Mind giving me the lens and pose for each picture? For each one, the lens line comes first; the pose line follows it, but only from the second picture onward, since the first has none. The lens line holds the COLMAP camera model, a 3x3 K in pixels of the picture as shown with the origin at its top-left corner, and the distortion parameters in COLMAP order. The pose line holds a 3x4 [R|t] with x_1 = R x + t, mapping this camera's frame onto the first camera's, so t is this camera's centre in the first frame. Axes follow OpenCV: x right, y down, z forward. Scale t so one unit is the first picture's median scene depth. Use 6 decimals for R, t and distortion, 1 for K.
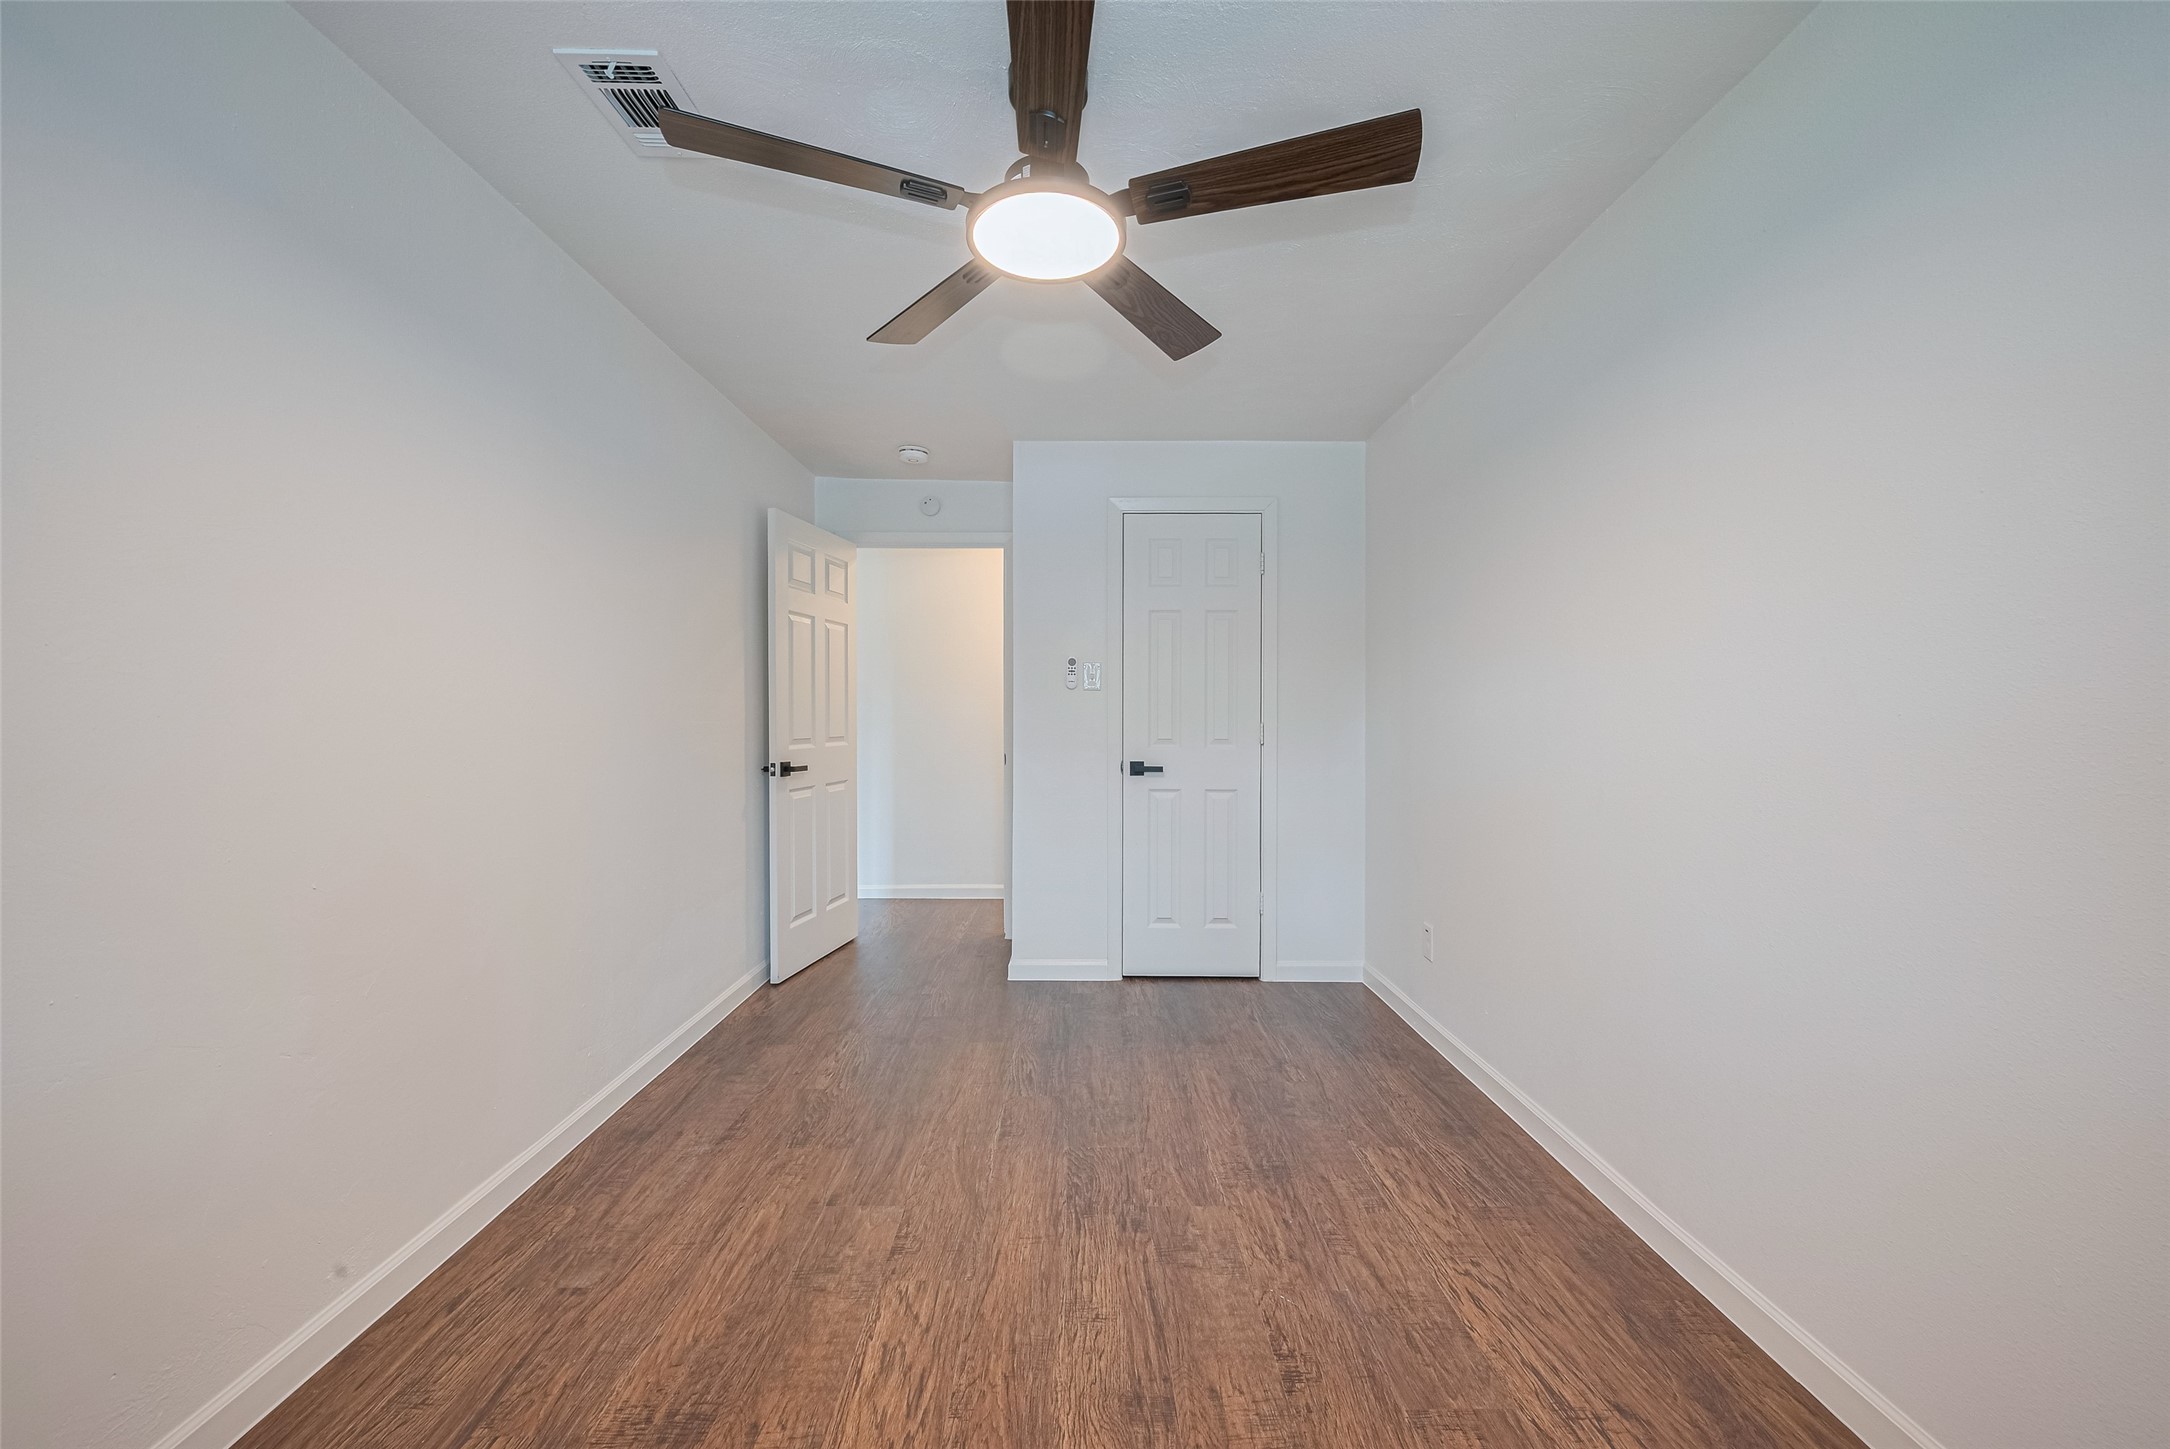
lens RADIAL K [[865.6, 0, 1087.0], [0, 865.6, 728.5], [0, 0, 1]] dist [-0.000881, -0.000424]
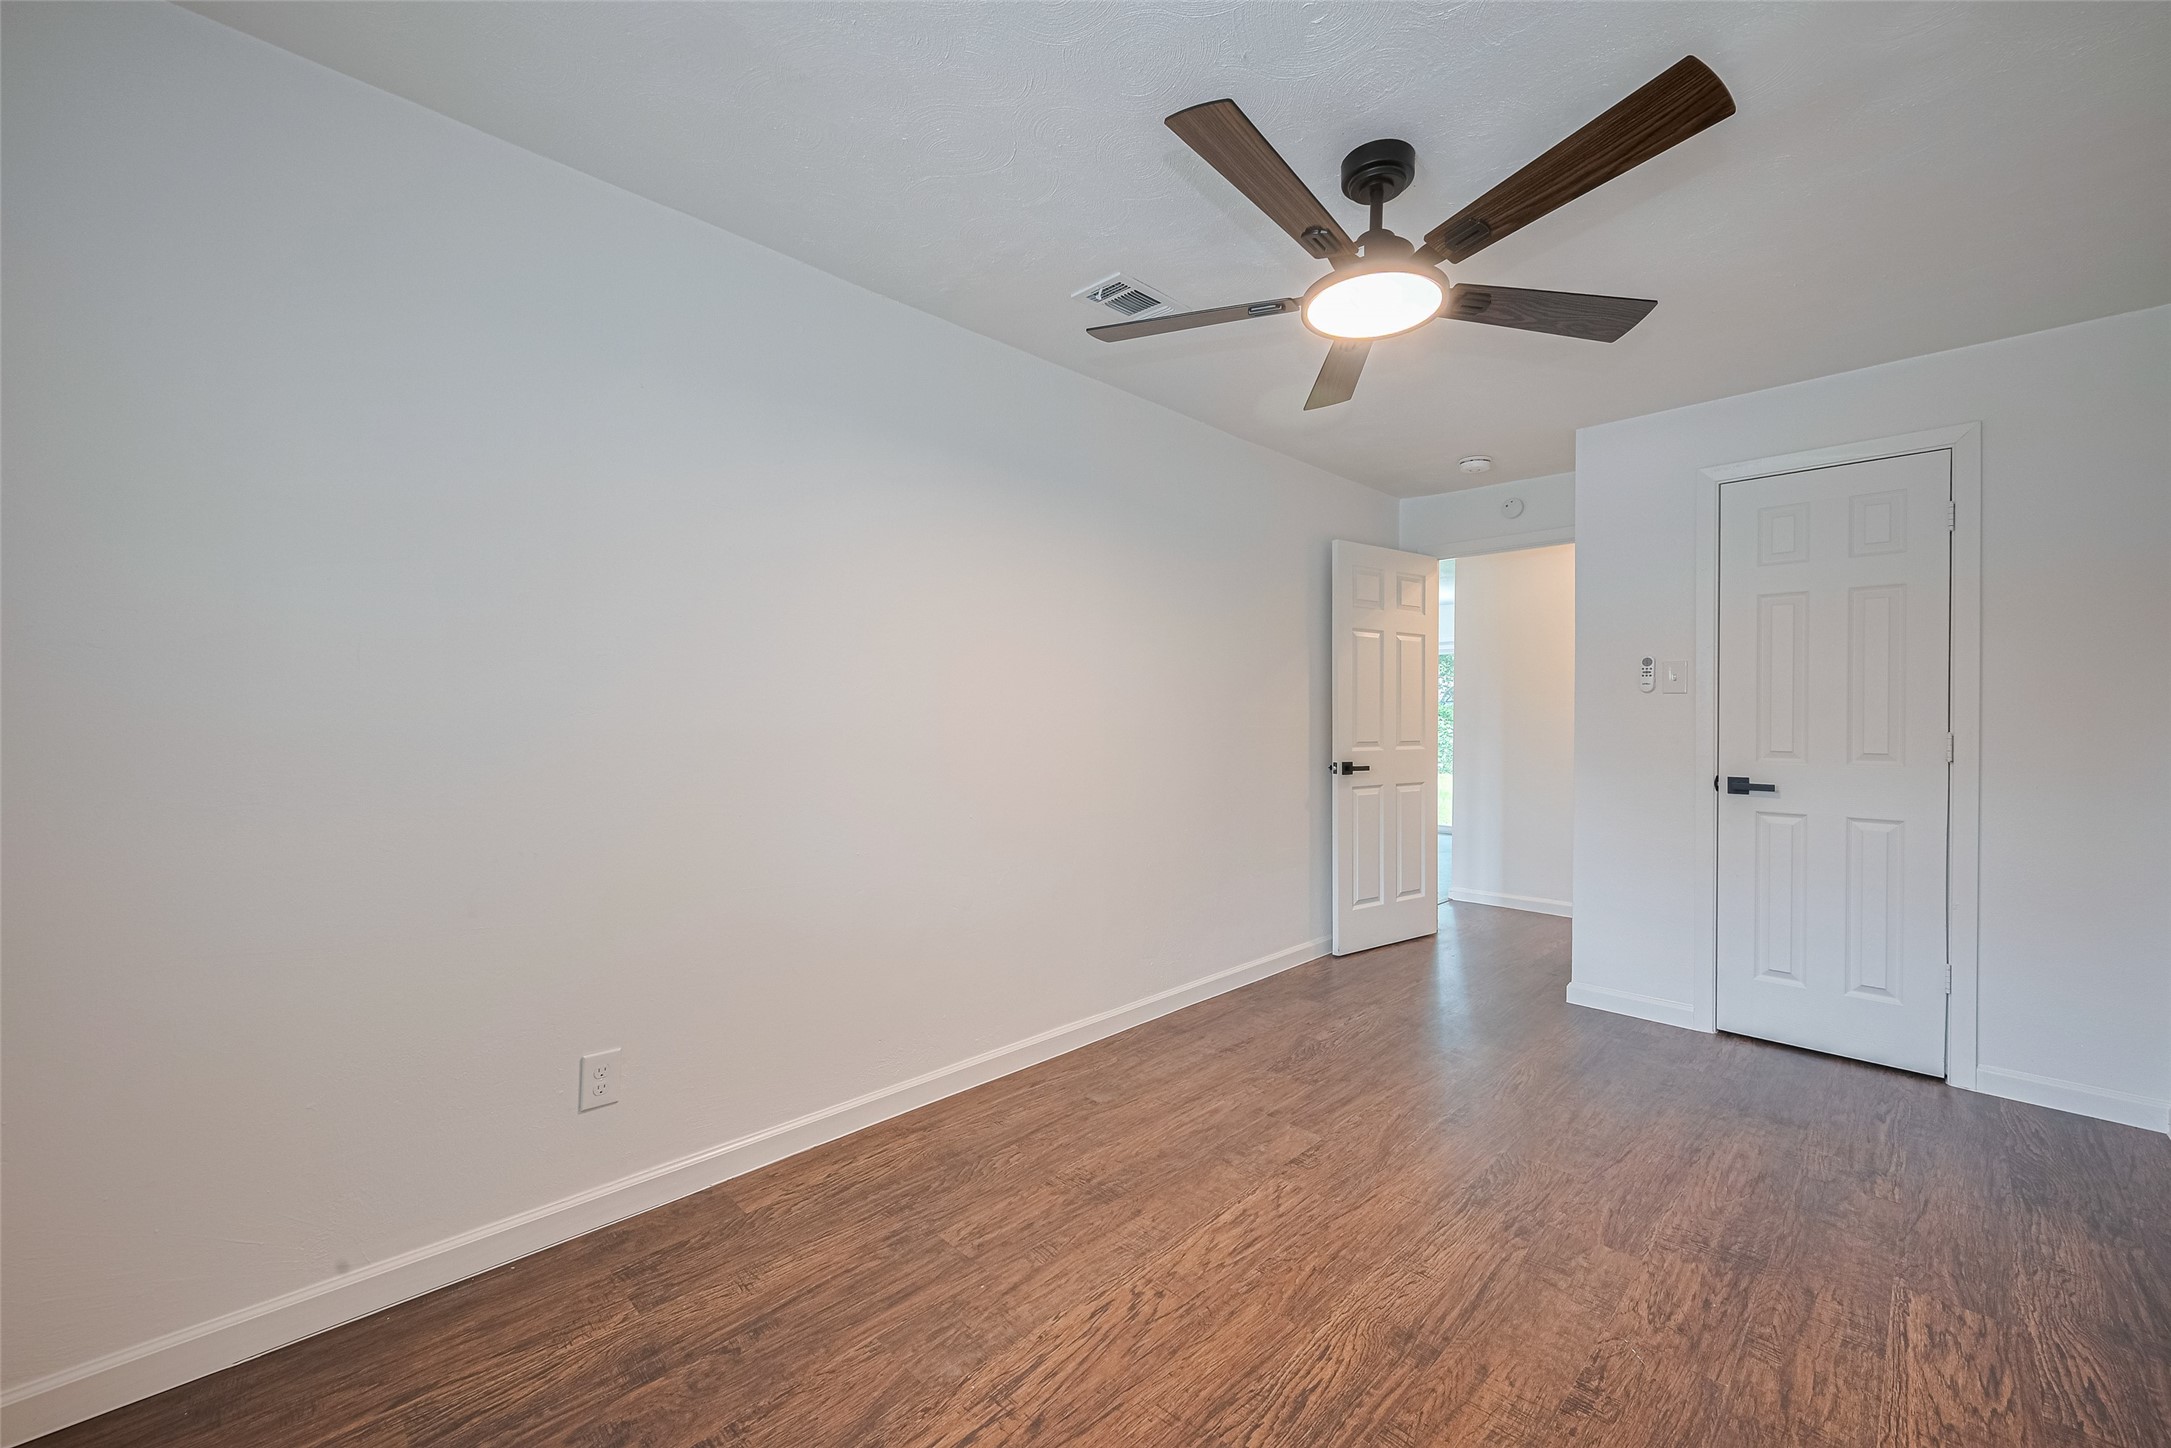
lens RADIAL K [[846.3, 0, 1089.0], [0, 846.3, 734.4], [0, 0, 1]] dist [-0.002130, -0.000225]
pose [[0.709244, 0.015063, -0.704803, 0.356692], [-0.014473, 0.999872, 0.006805, 0.000067], [0.704815, 0.005374, 0.709371, -0.044045]]
